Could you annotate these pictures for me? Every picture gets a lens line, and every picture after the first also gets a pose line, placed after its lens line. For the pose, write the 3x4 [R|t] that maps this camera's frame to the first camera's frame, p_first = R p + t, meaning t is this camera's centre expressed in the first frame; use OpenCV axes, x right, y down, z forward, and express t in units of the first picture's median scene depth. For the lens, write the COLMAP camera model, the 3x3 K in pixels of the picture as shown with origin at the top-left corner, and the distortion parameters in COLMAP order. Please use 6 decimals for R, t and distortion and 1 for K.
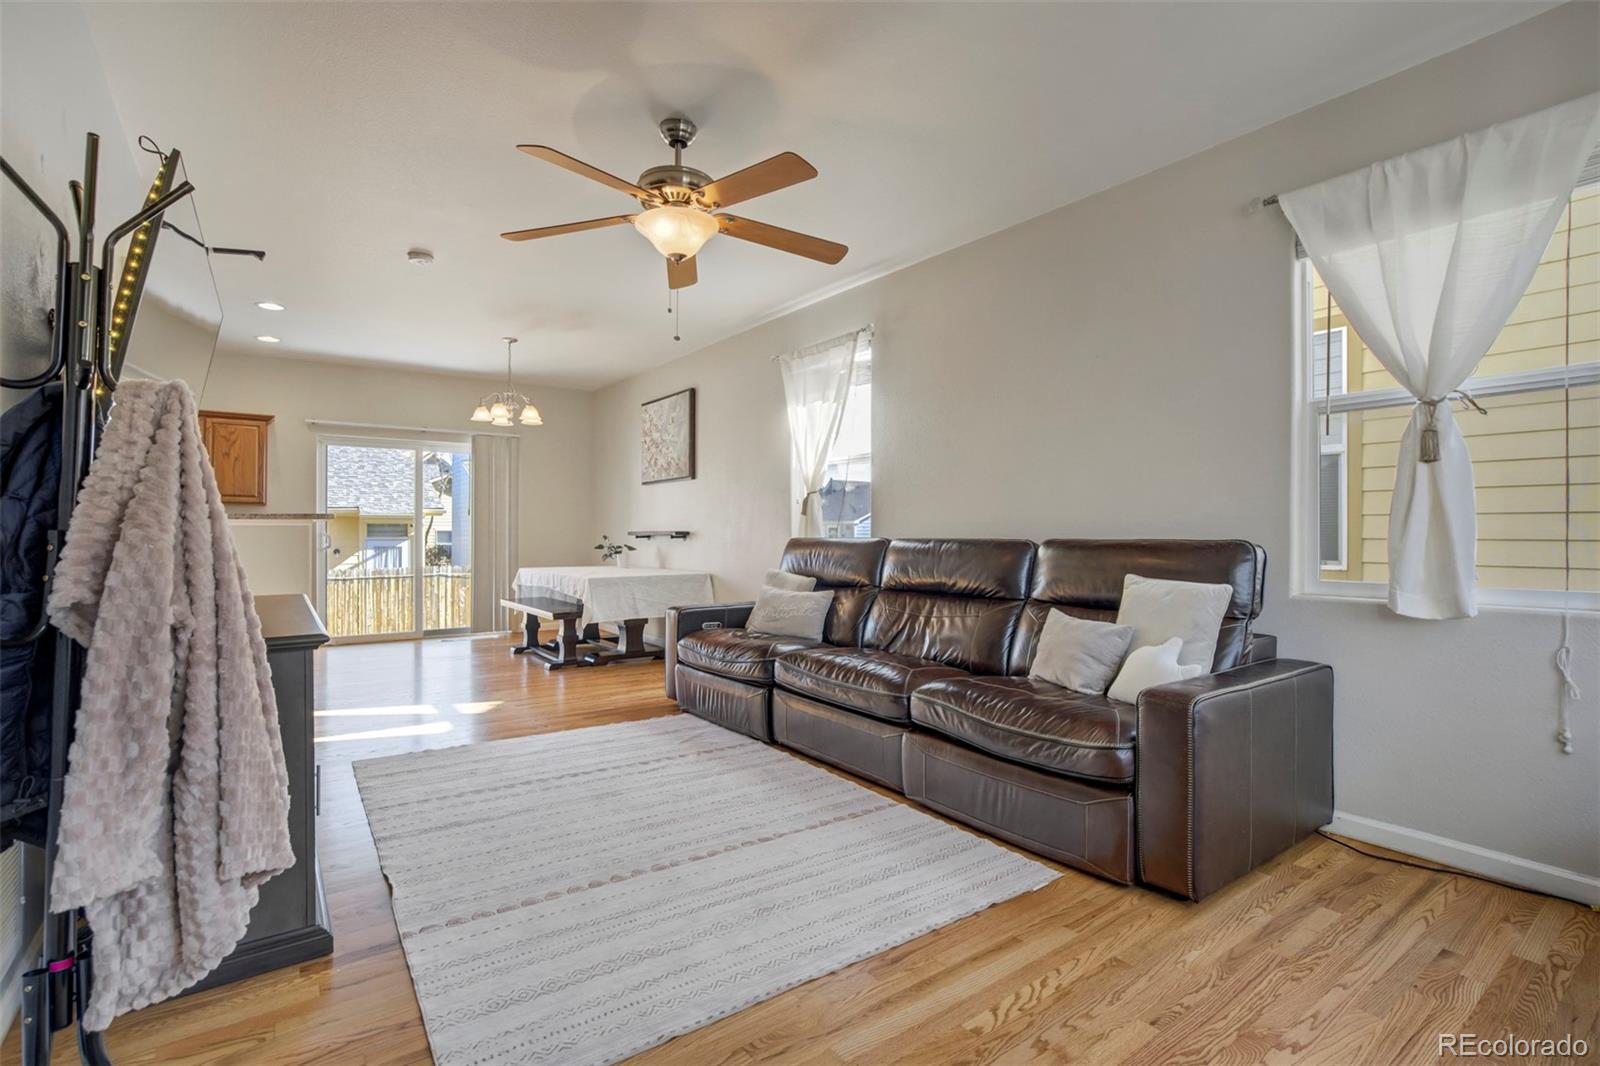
lens RADIAL K [[750.9, 0, 807.9], [0, 750.9, 539.4], [0, 0, 1]] dist [-0.037545, 0.021939]
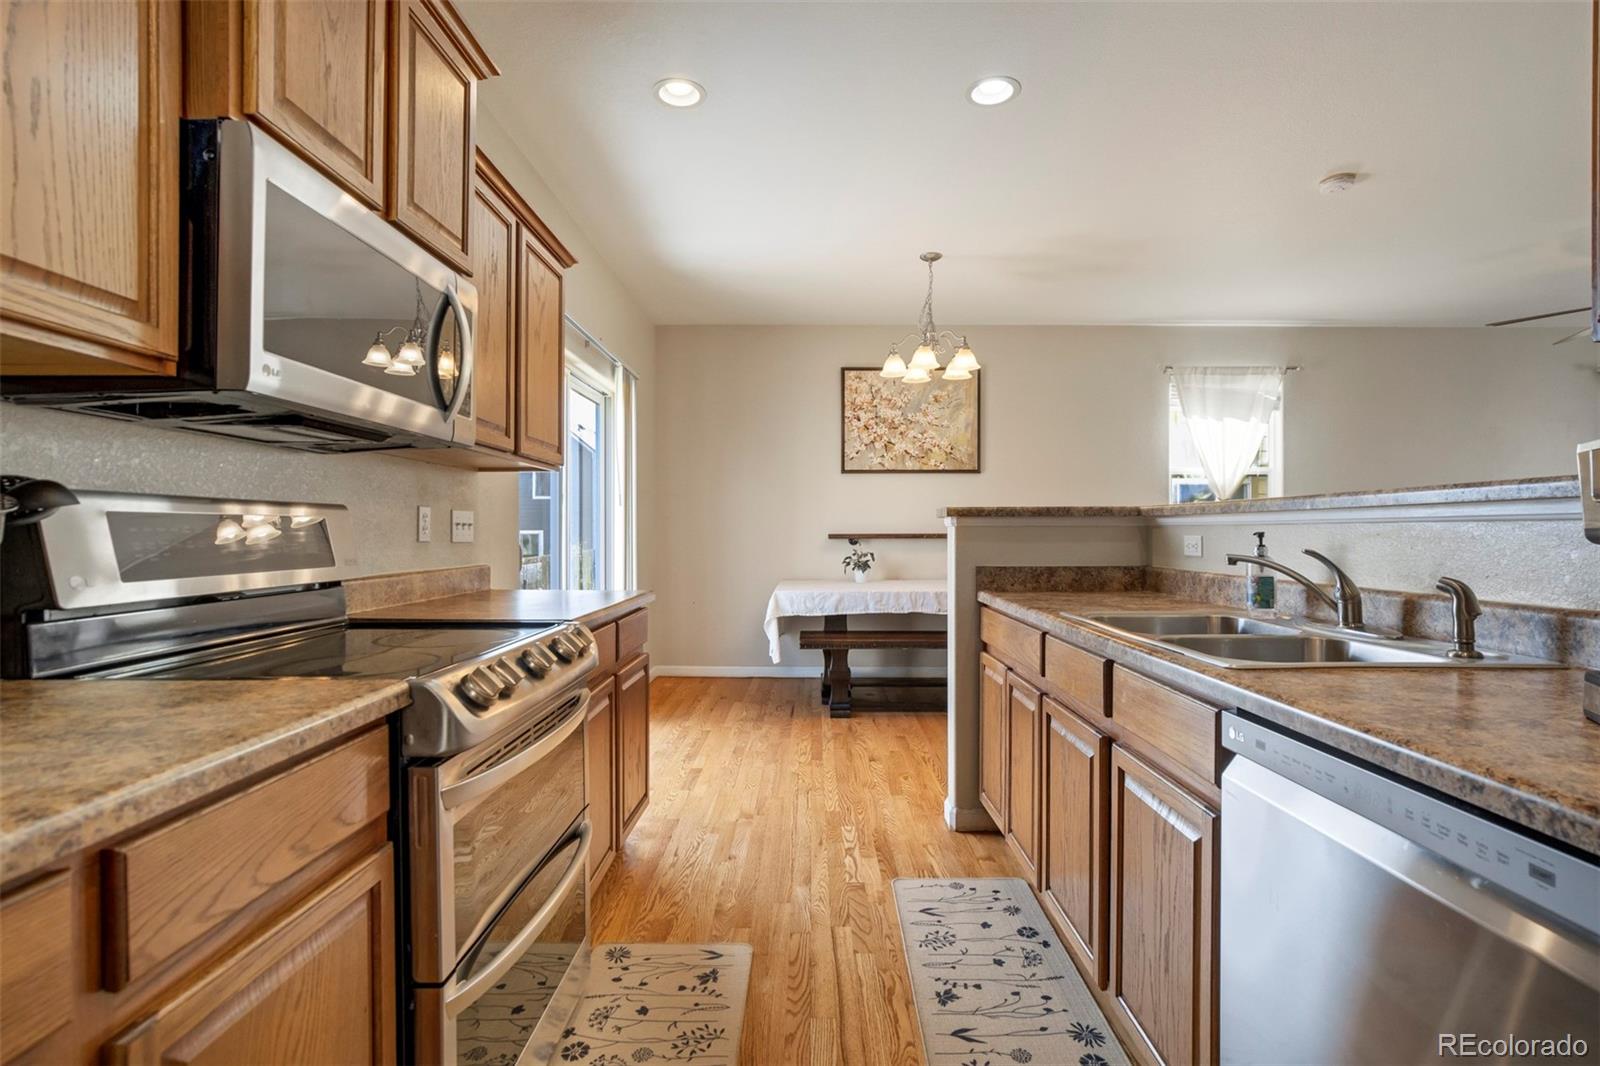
lens RADIAL K [[750.9, 0, 807.9], [0, 750.9, 539.4], [0, 0, 1]] dist [-0.037545, 0.021939]
pose [[0.601323, -0.010810, 0.798933, -2.310312], [0.009231, 0.999936, 0.006581, -0.024236], [-0.798953, 0.003418, 0.601384, 1.515279]]
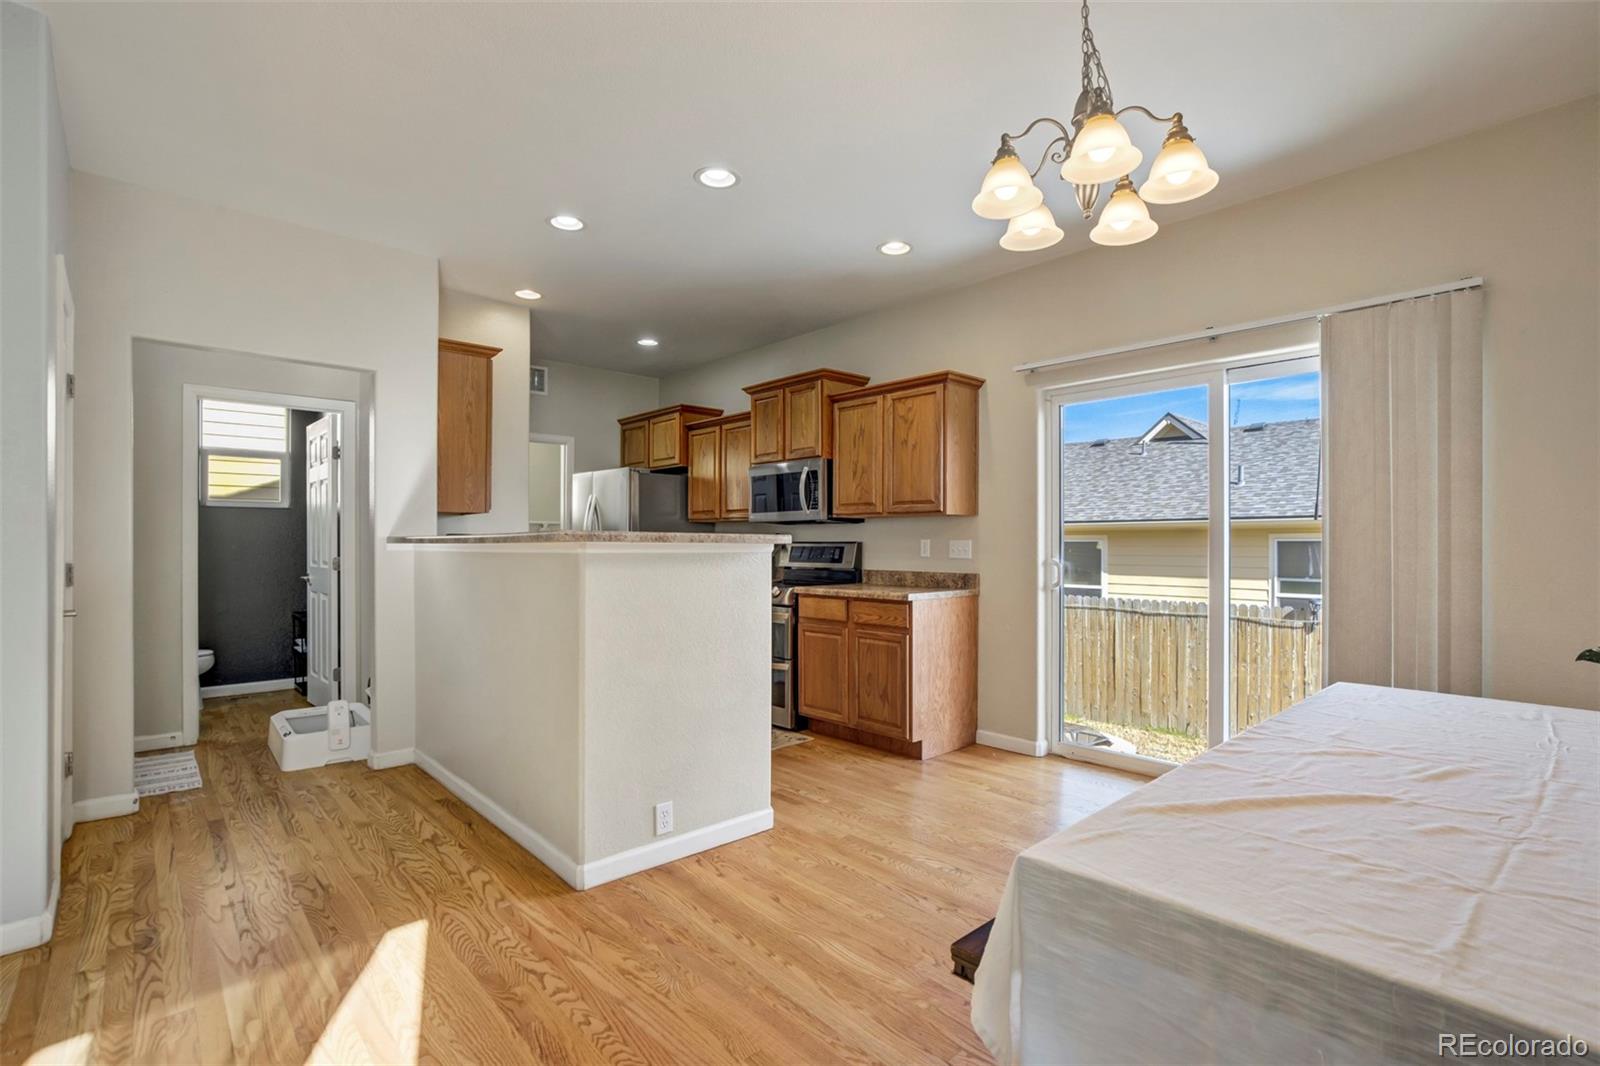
lens RADIAL K [[750.9, 0, 807.9], [0, 750.9, 539.4], [0, 0, 1]] dist [-0.037545, 0.021939]
pose [[0.106720, -0.012833, -0.994206, -0.254874], [-0.002282, 0.999911, -0.013151, -0.037558], [0.994286, 0.003672, 0.106681, 1.921356]]
